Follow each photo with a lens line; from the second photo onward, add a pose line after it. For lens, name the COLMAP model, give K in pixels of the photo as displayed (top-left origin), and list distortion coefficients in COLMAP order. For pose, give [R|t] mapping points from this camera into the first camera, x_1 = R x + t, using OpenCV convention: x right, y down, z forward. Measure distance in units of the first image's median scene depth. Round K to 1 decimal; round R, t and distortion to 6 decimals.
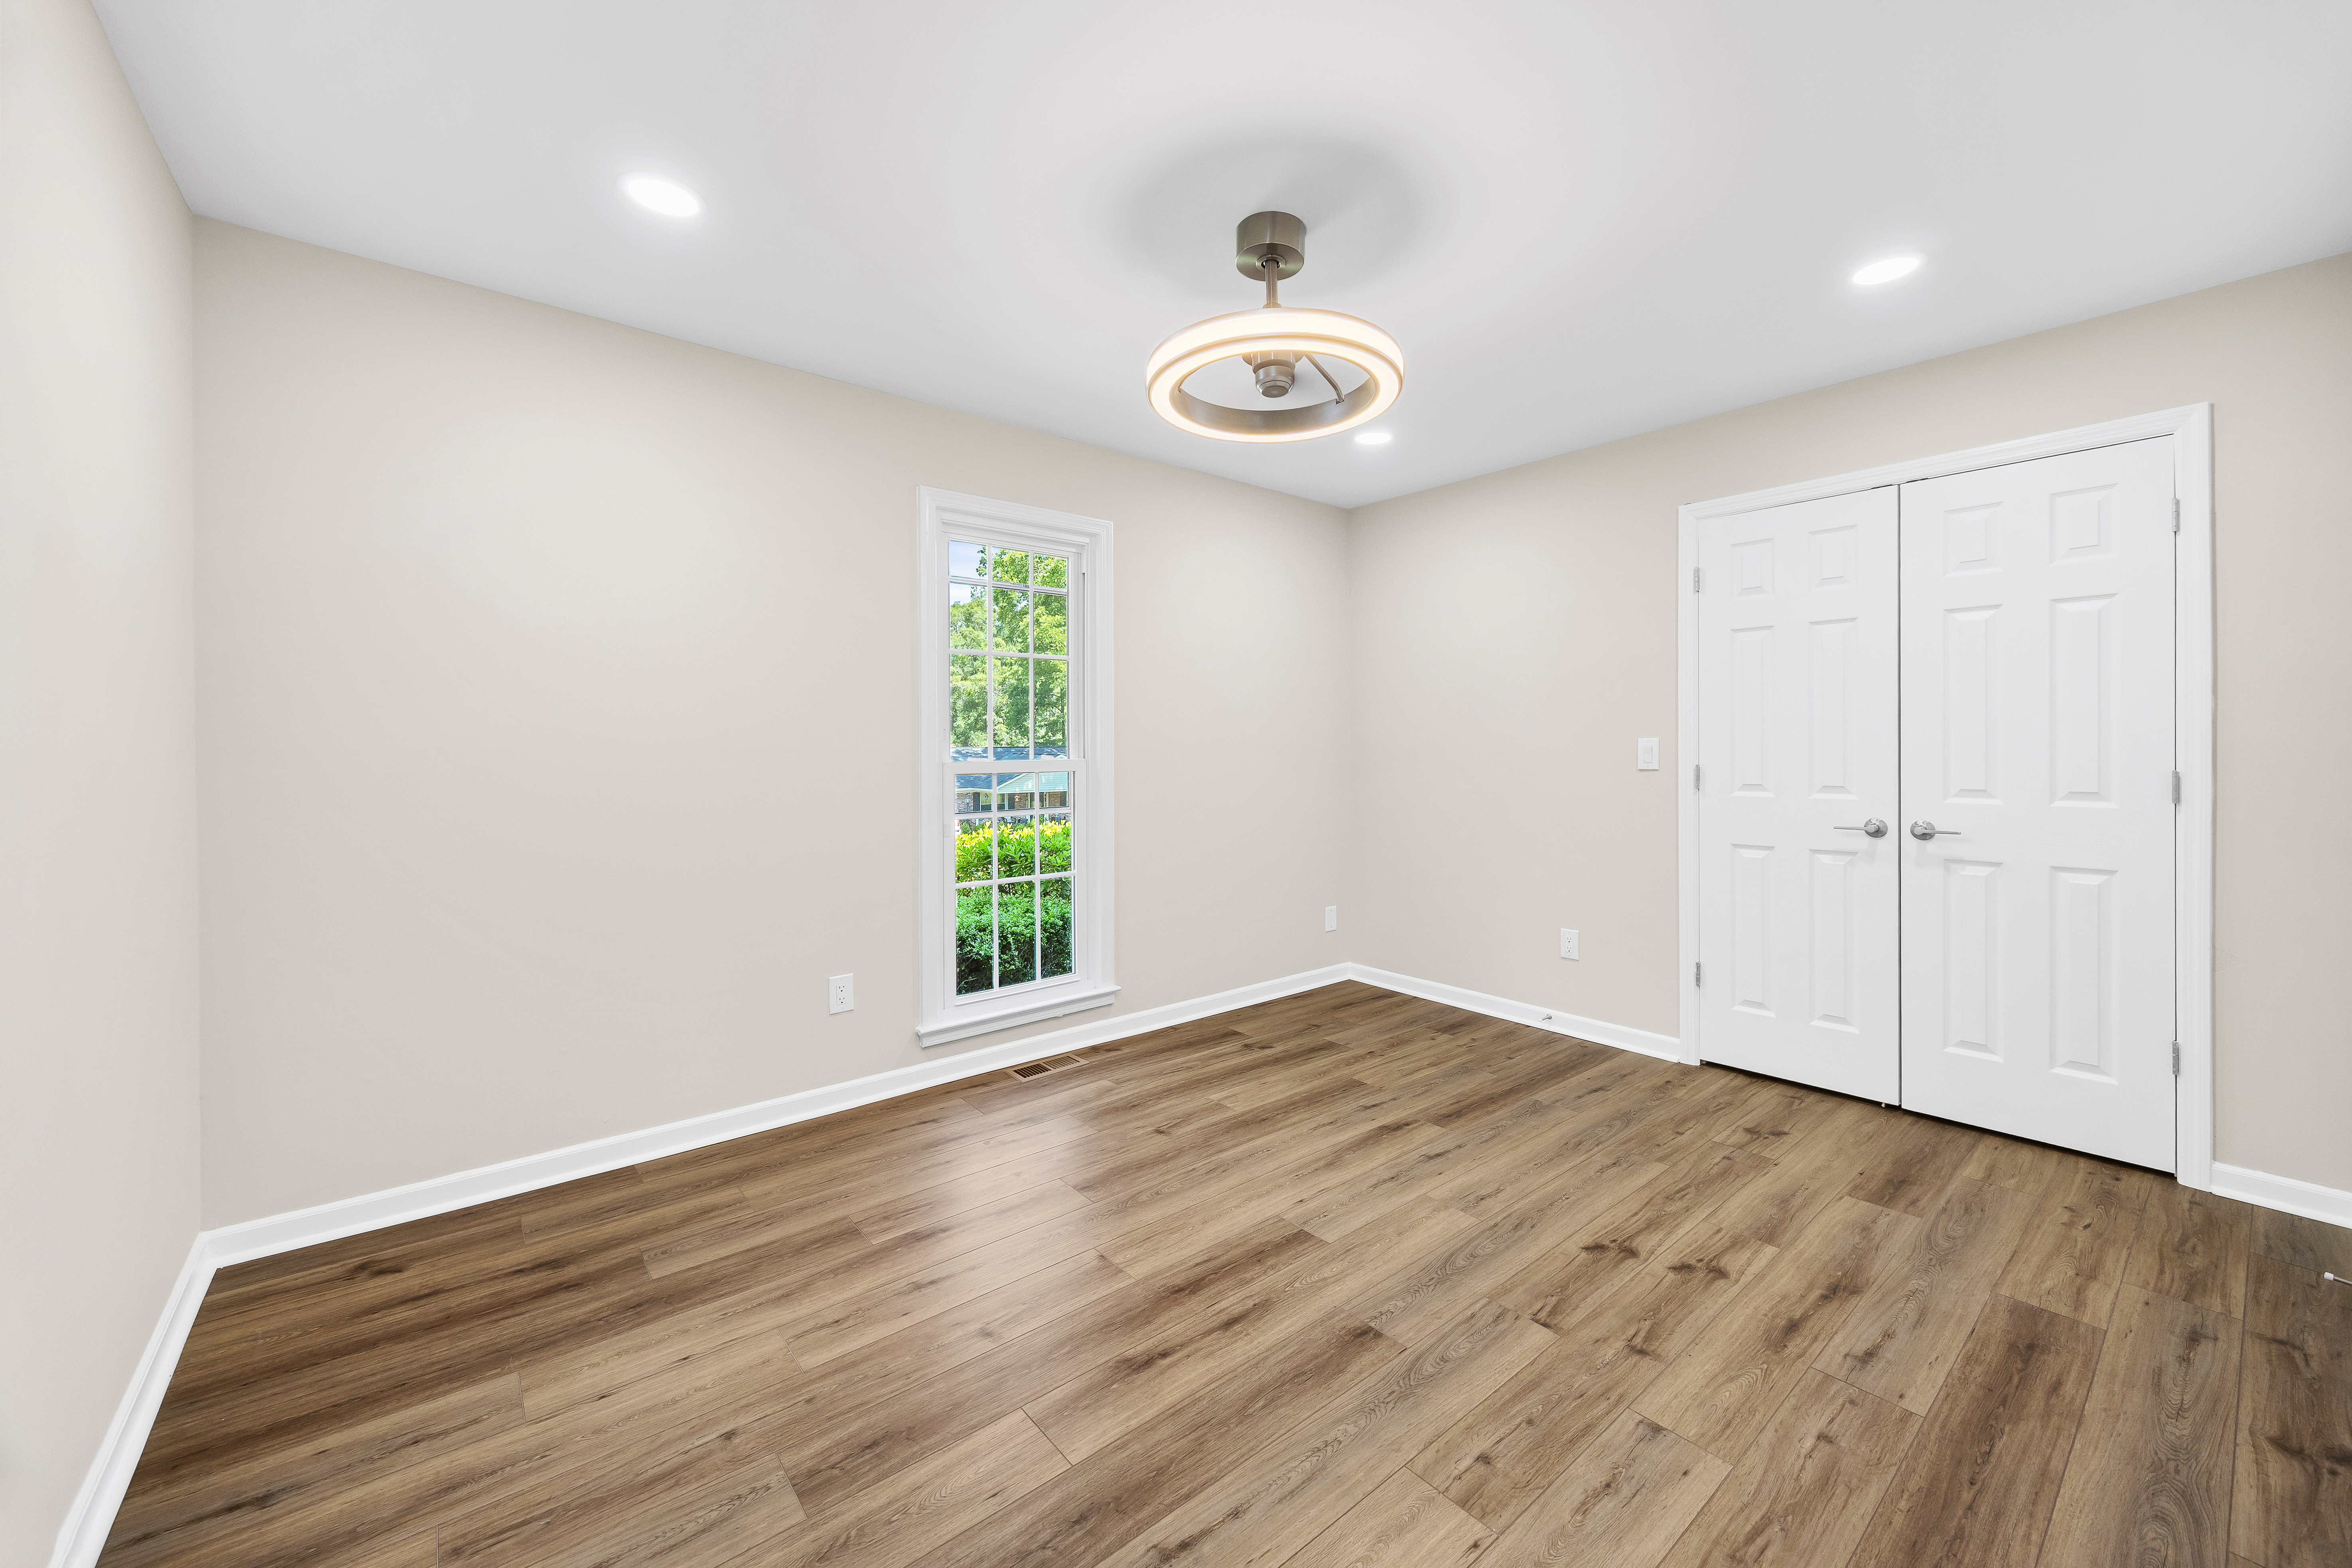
lens RADIAL K [[905.3, 0, 1182.8], [0, 905.3, 751.7], [0, 0, 1]] dist [-0.002481, -0.000121]
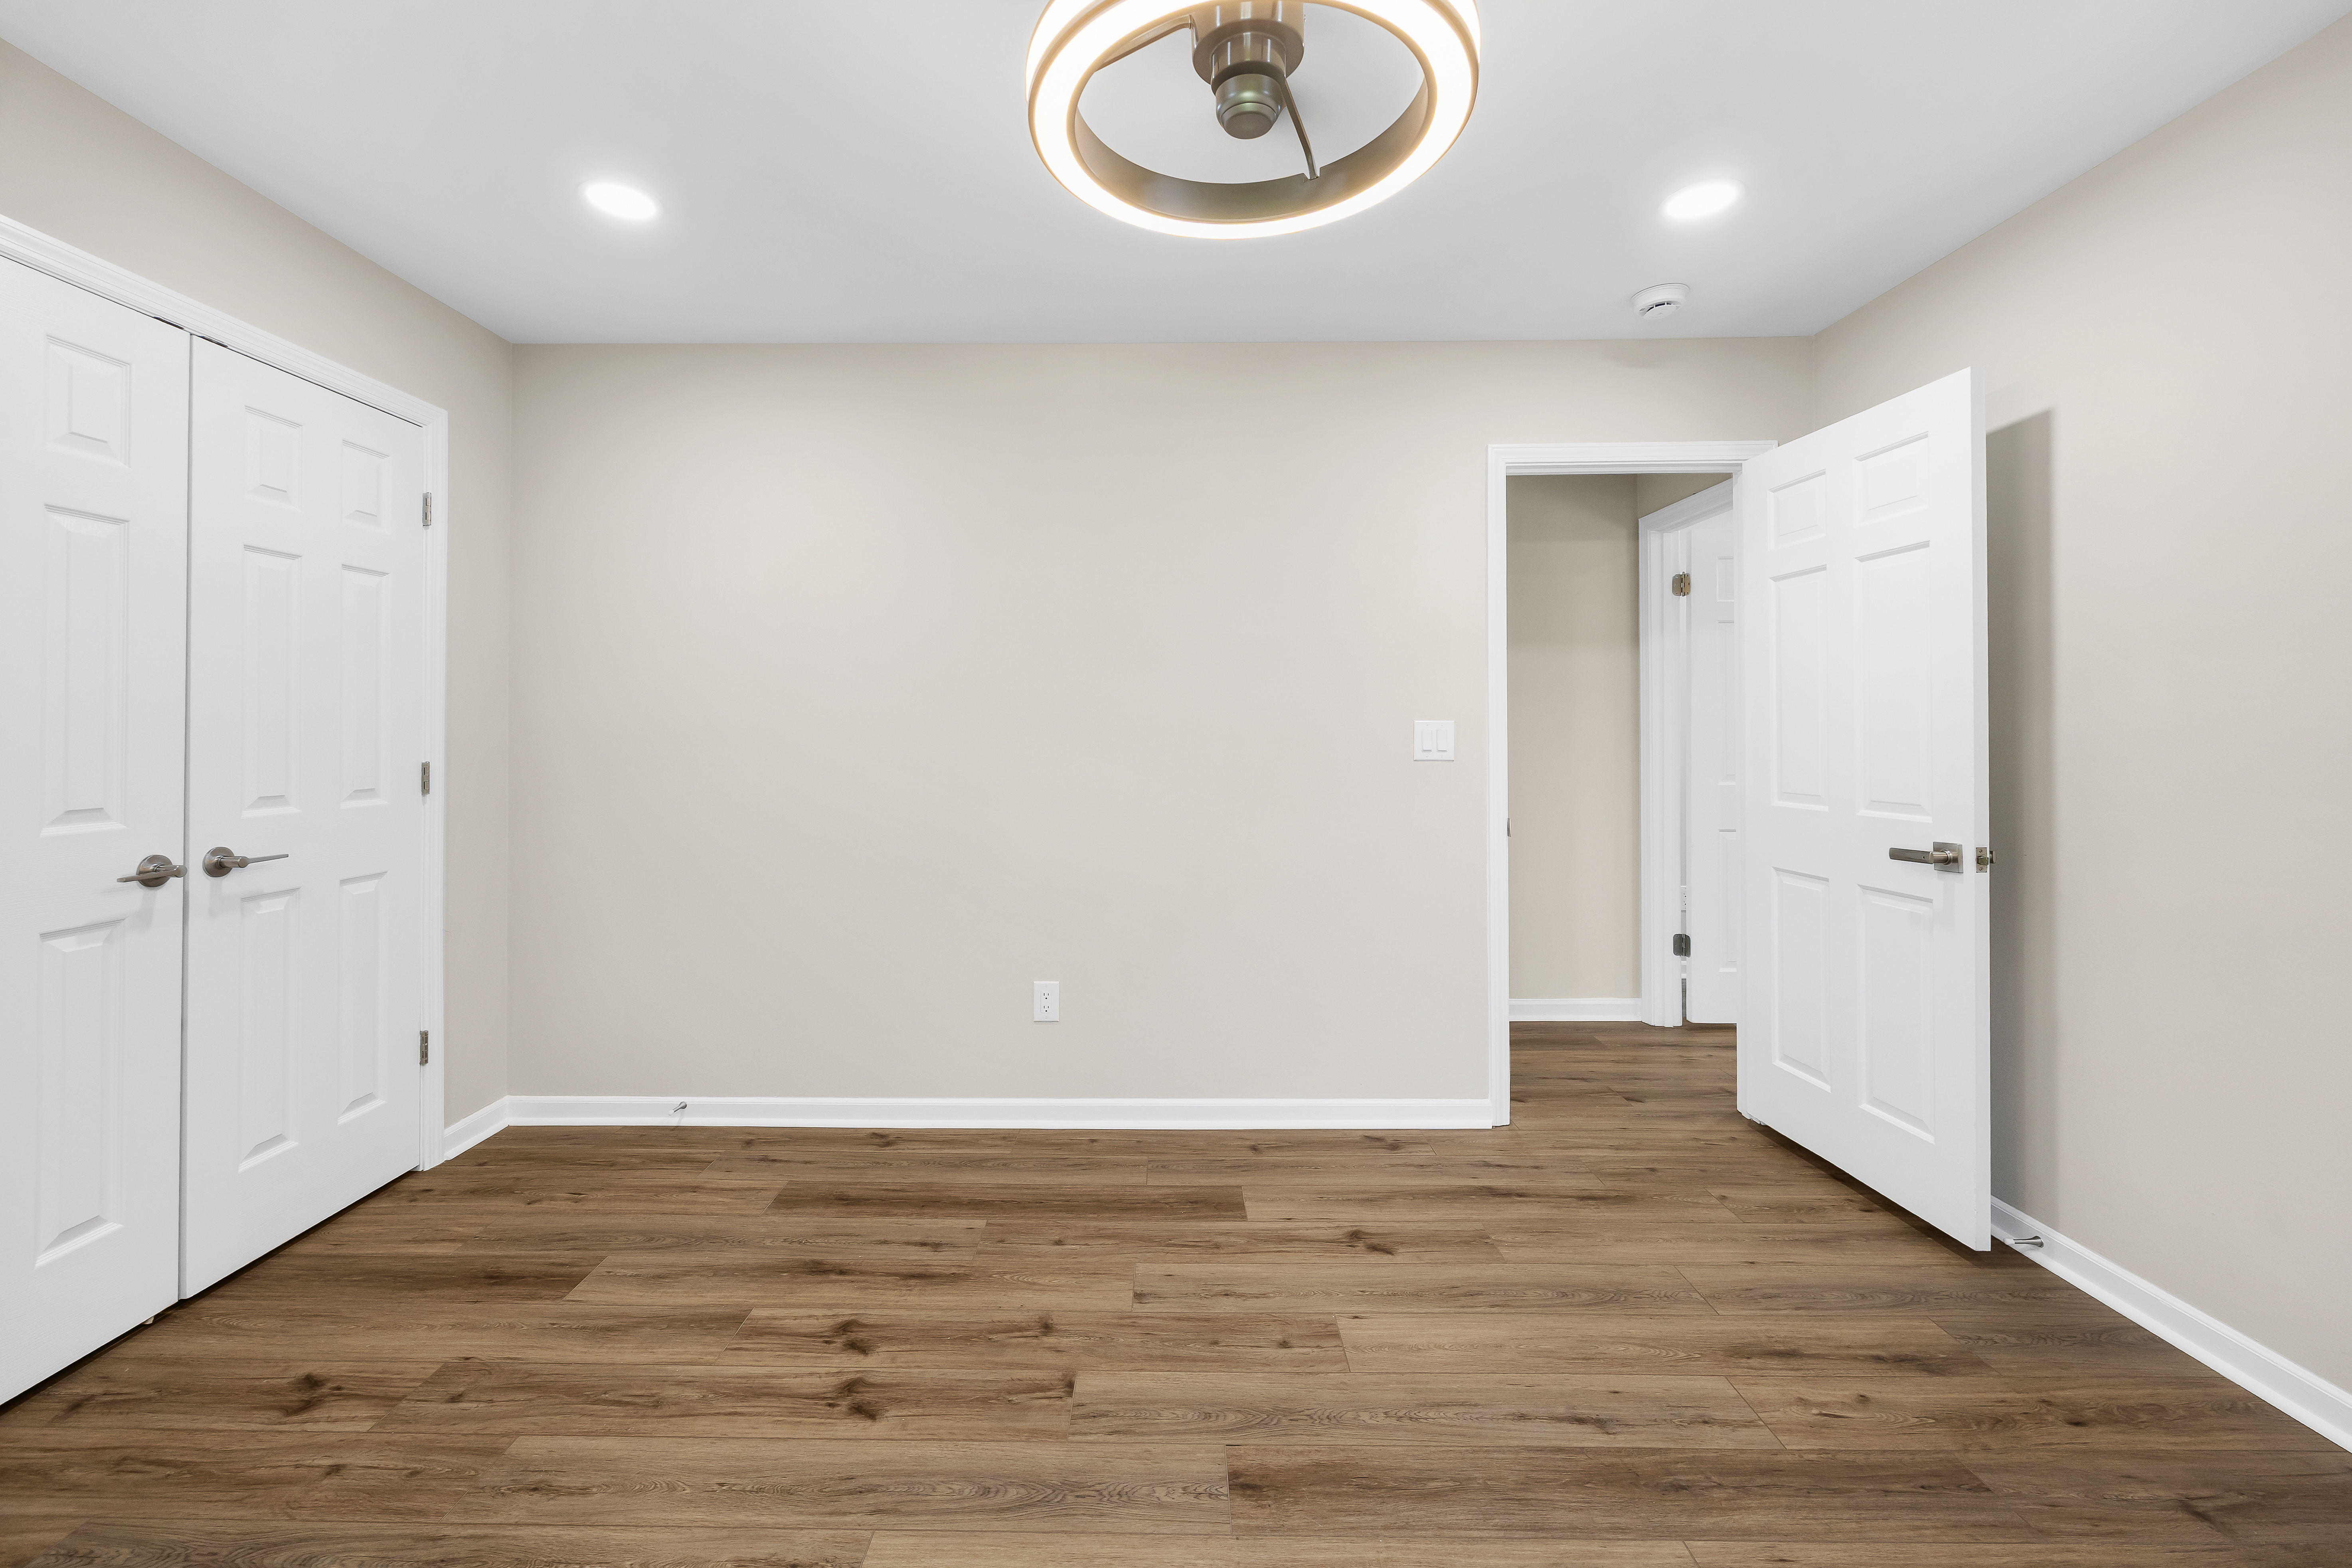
lens RADIAL K [[954.5, 0, 1148.1], [0, 954.5, 720.6], [0, 0, 1]] dist [0.003532, 0.000279]
pose [[-0.769921, 0.012016, 0.638026, -0.262416], [0.006794, 0.999920, -0.010633, -0.009389], [-0.638103, -0.003852, -0.769941, 1.647395]]
